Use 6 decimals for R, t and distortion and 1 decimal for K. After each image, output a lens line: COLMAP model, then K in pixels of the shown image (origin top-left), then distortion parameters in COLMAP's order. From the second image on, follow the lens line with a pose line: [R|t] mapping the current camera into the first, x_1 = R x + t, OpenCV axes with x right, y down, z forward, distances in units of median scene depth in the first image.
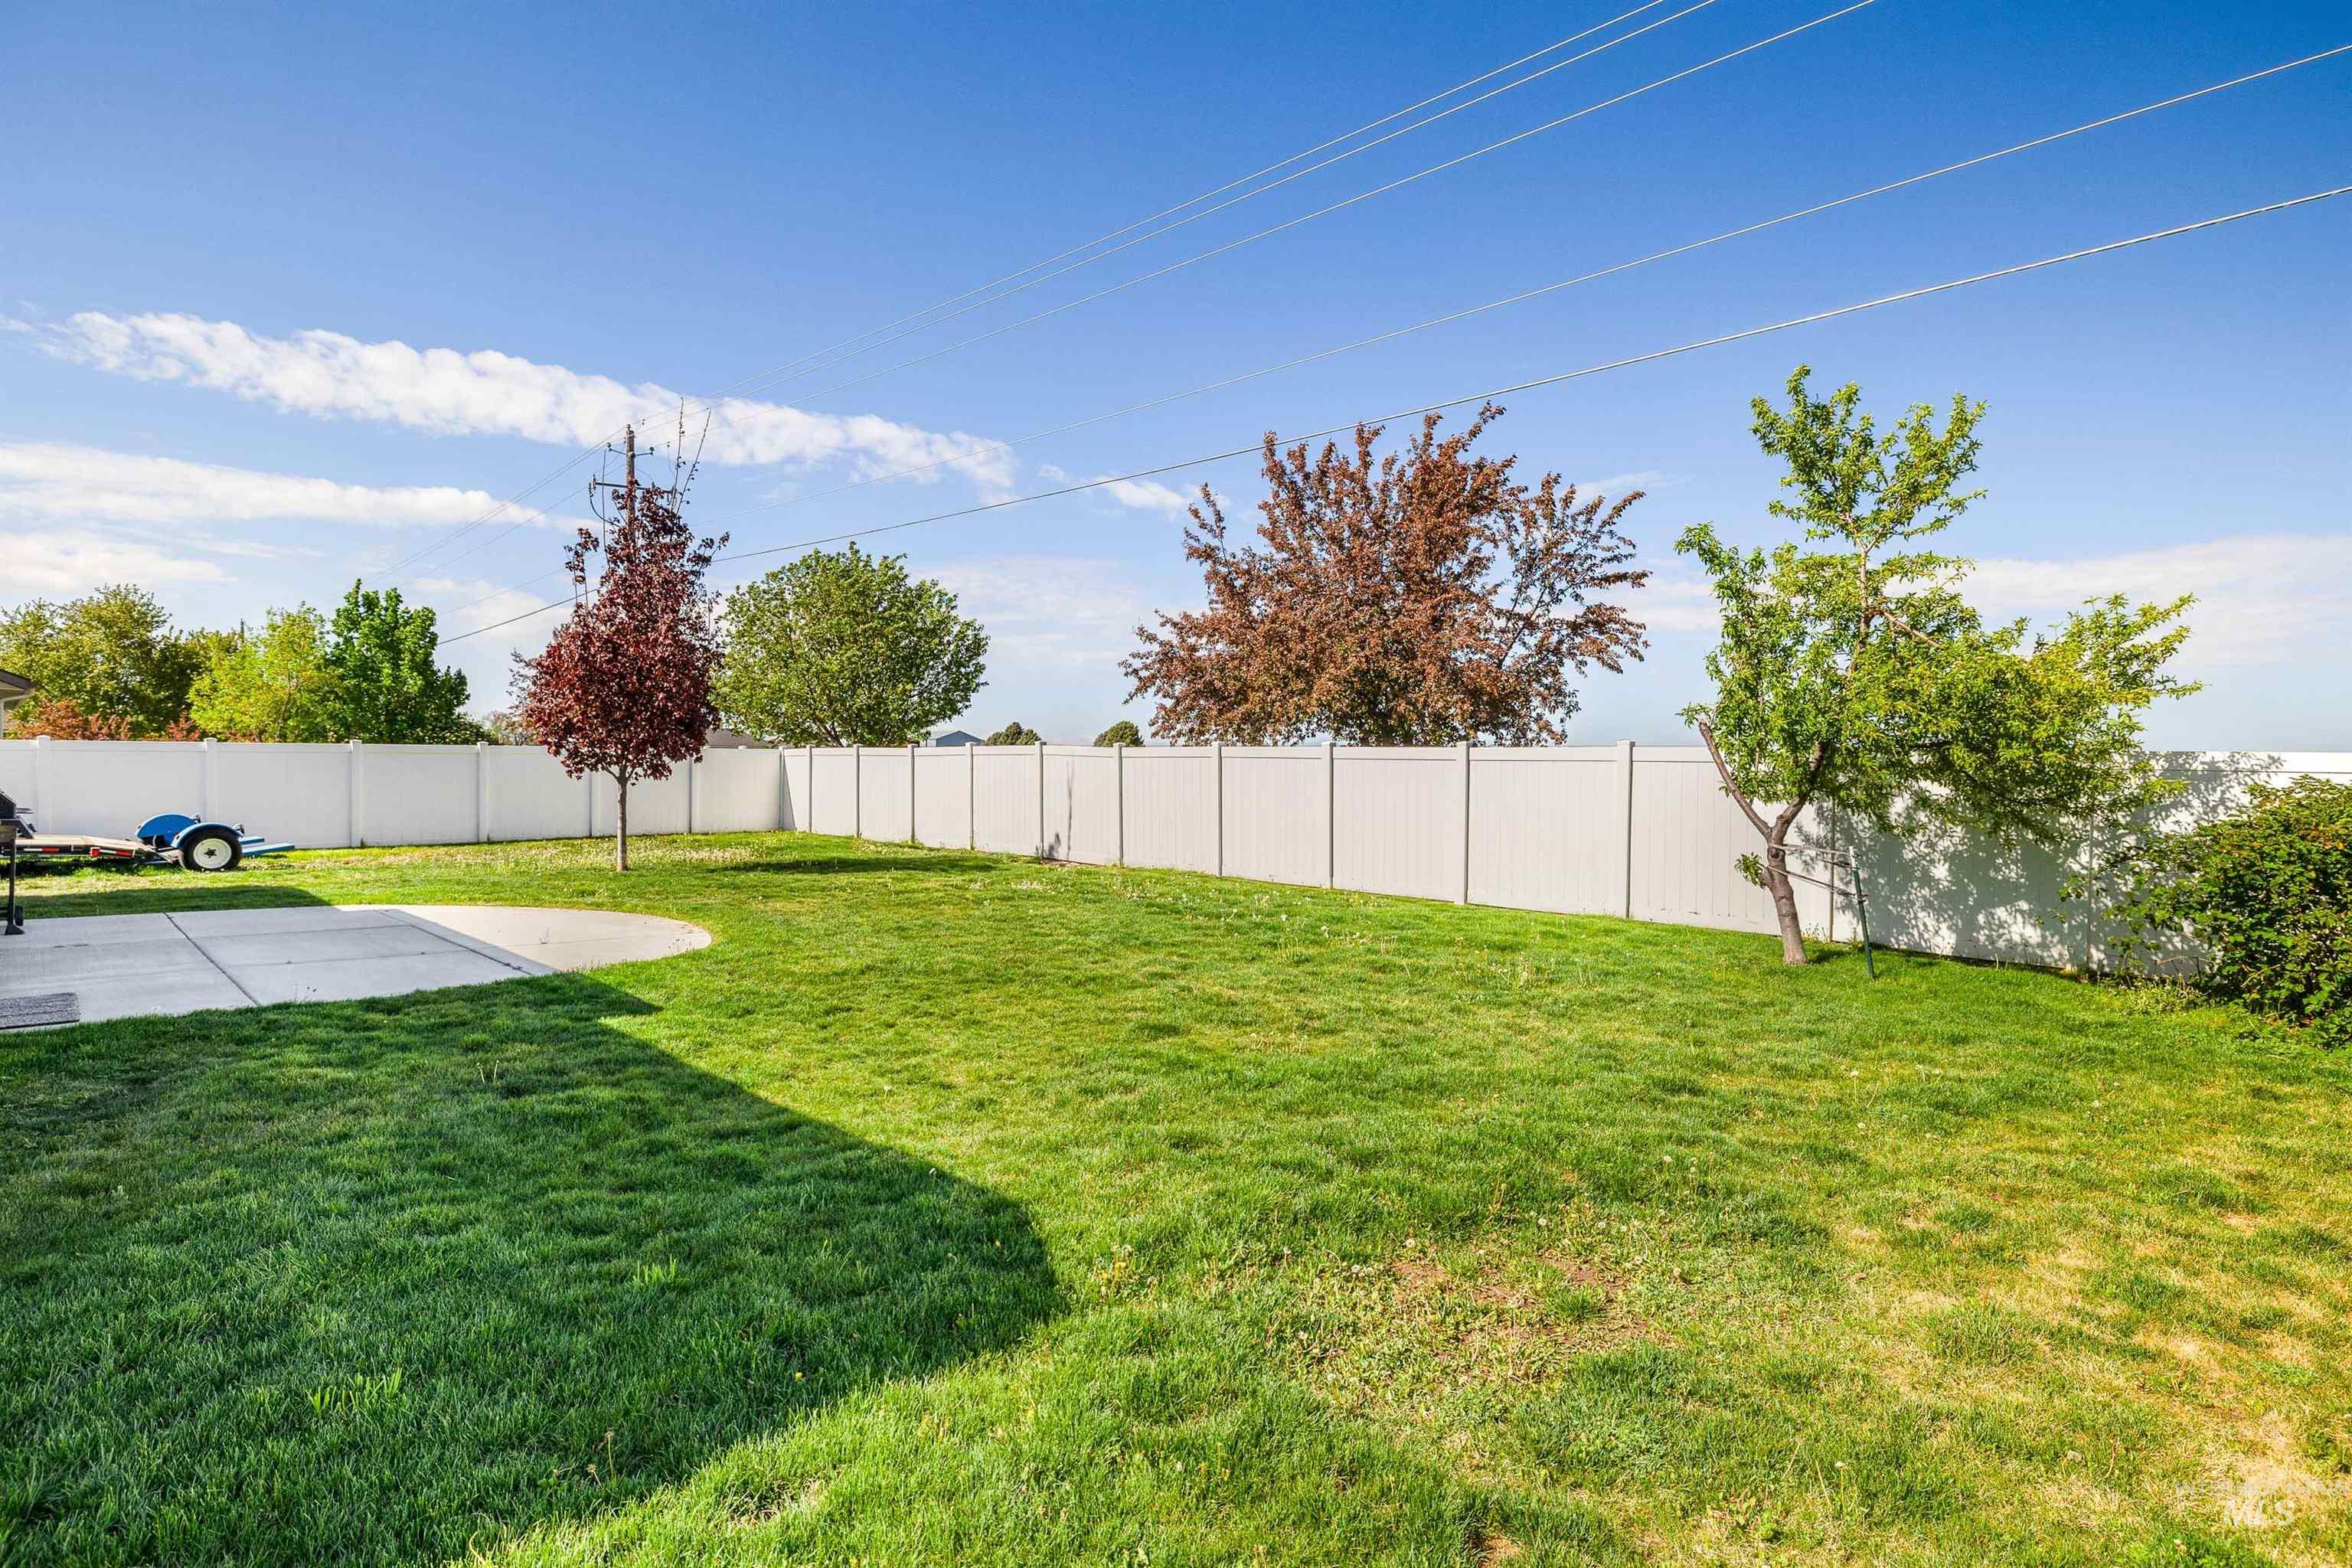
lens RADIAL K [[1192.2, 0, 1189.2], [0, 1192.2, 779.4], [0, 0, 1]] dist [-0.006503, 0.002051]
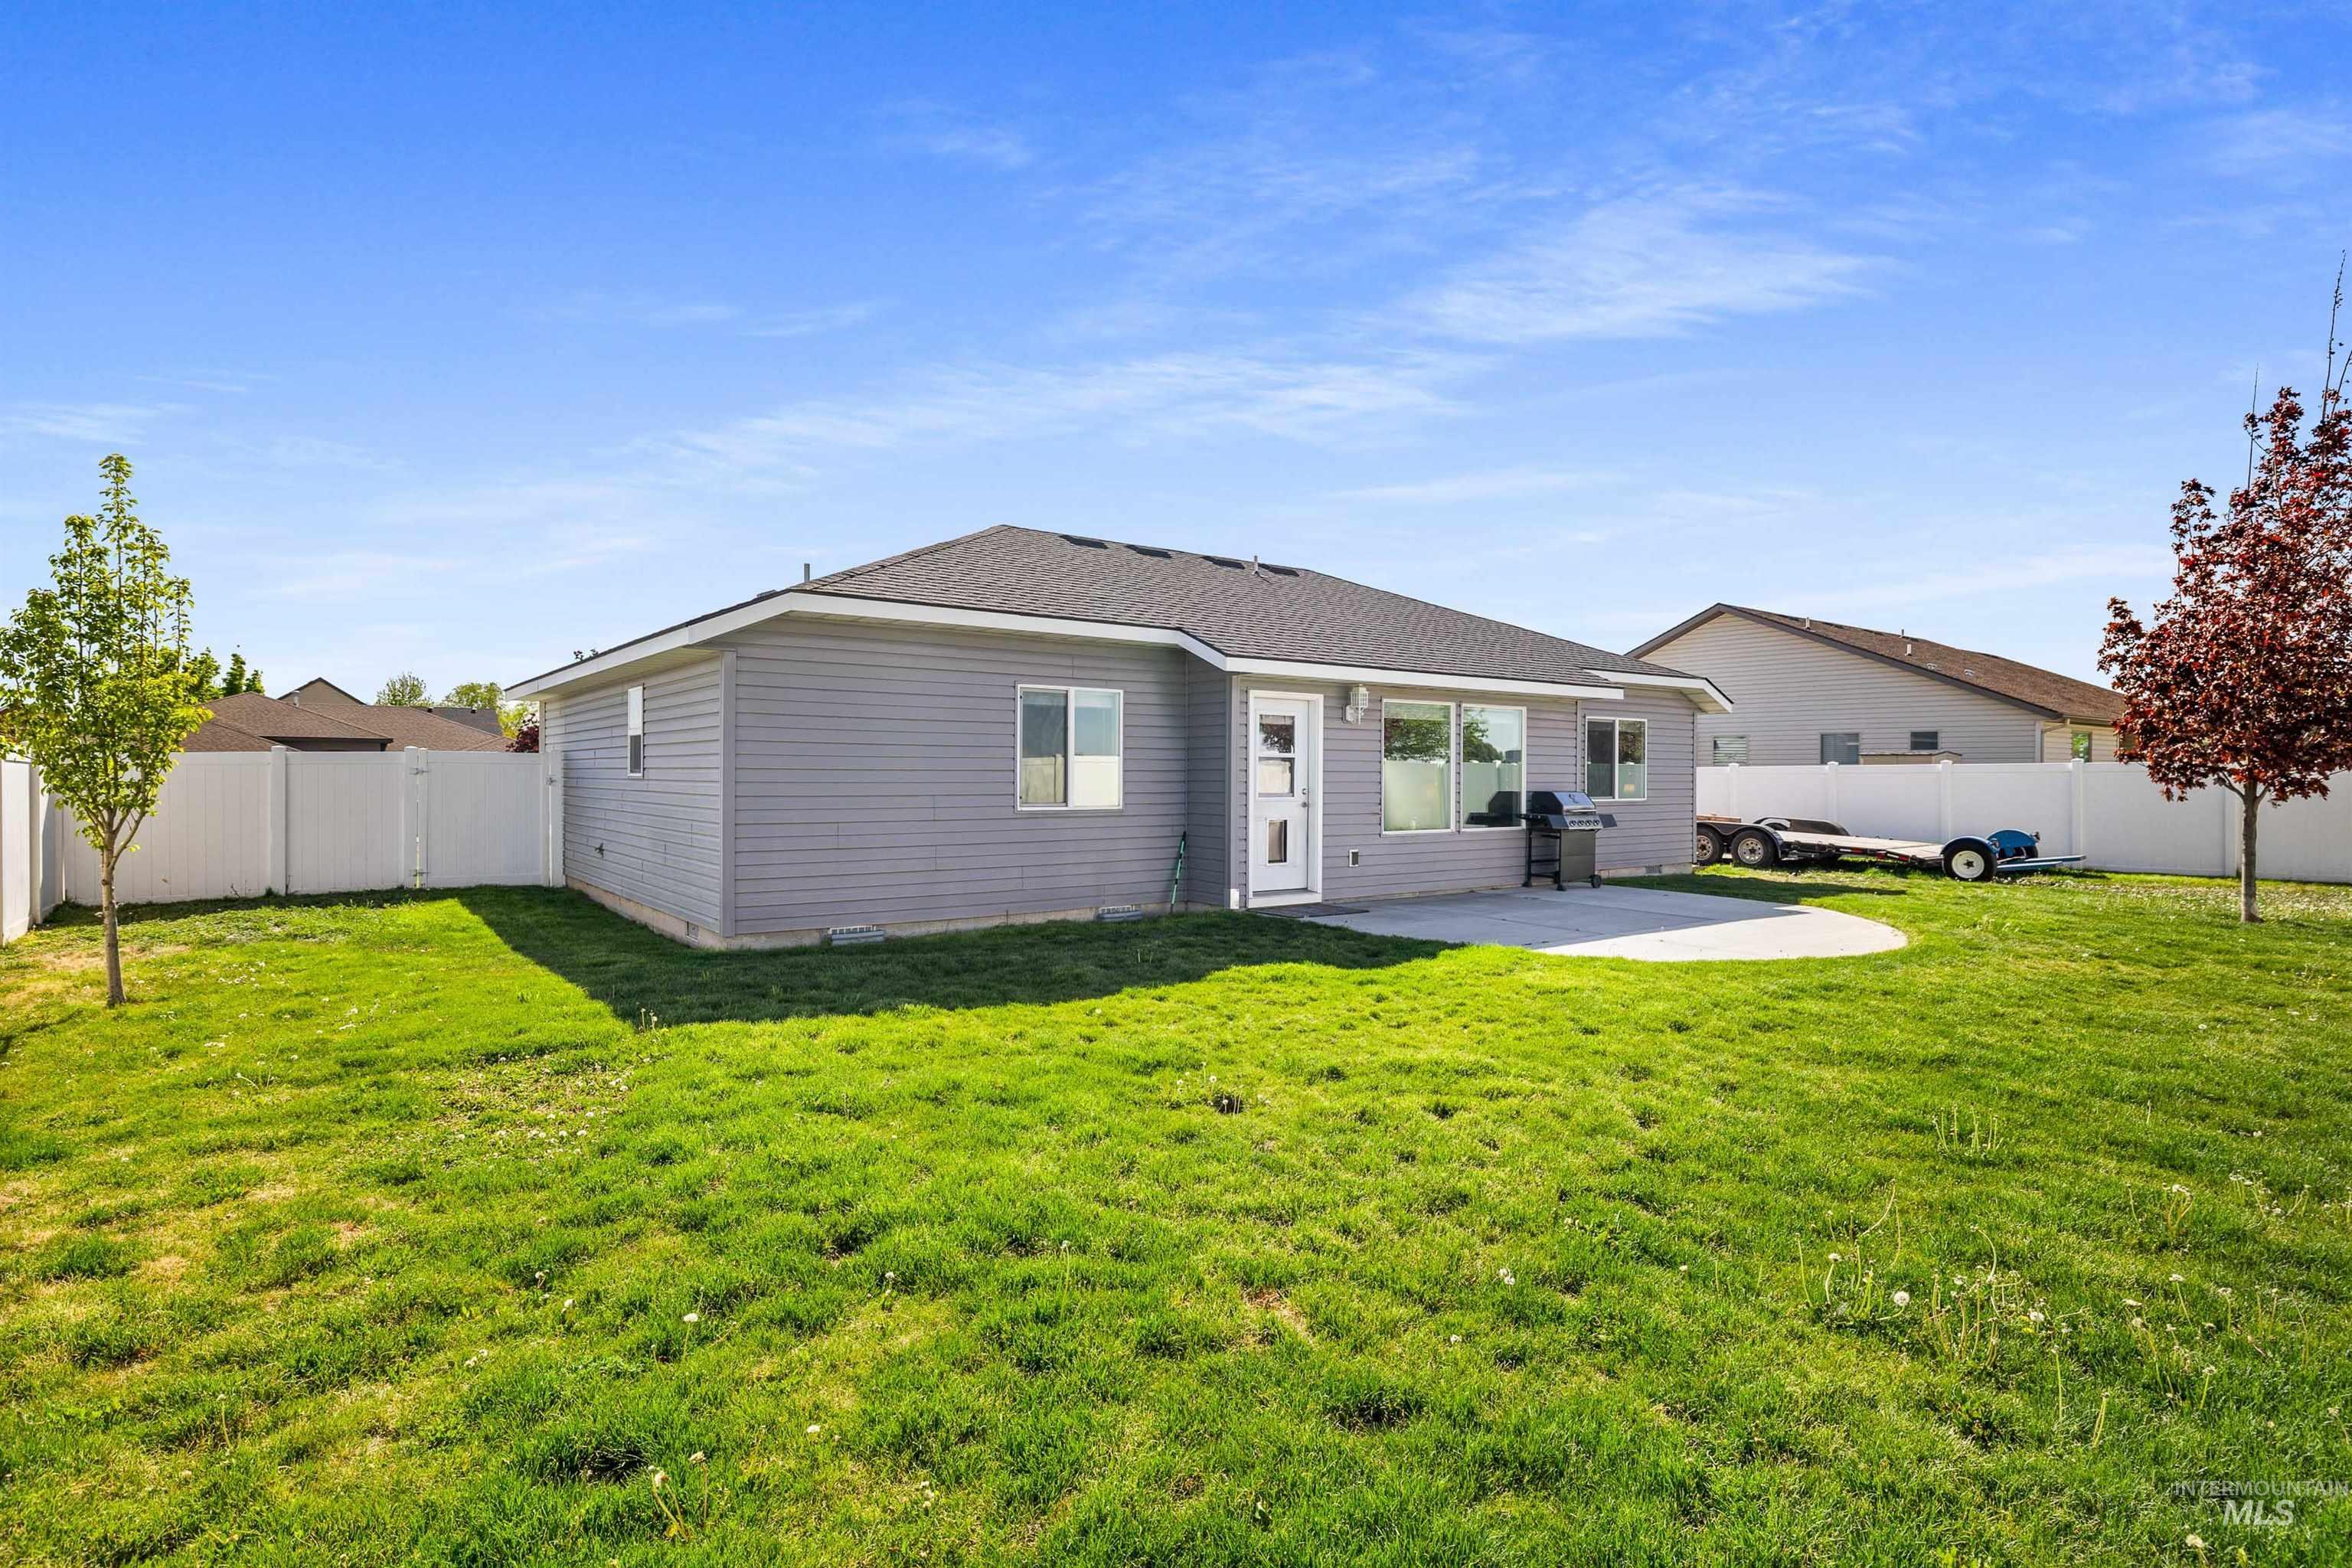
lens RADIAL K [[1192.2, 0, 1185.4], [0, 1192.2, 776.9], [0, 0, 1]] dist [-0.006503, 0.002051]
pose [[-0.139731, -0.011658, -0.990121, 0.362338], [-0.017039, 0.999811, -0.009368, 0.004473], [0.990043, 0.015562, -0.139903, 0.446232]]
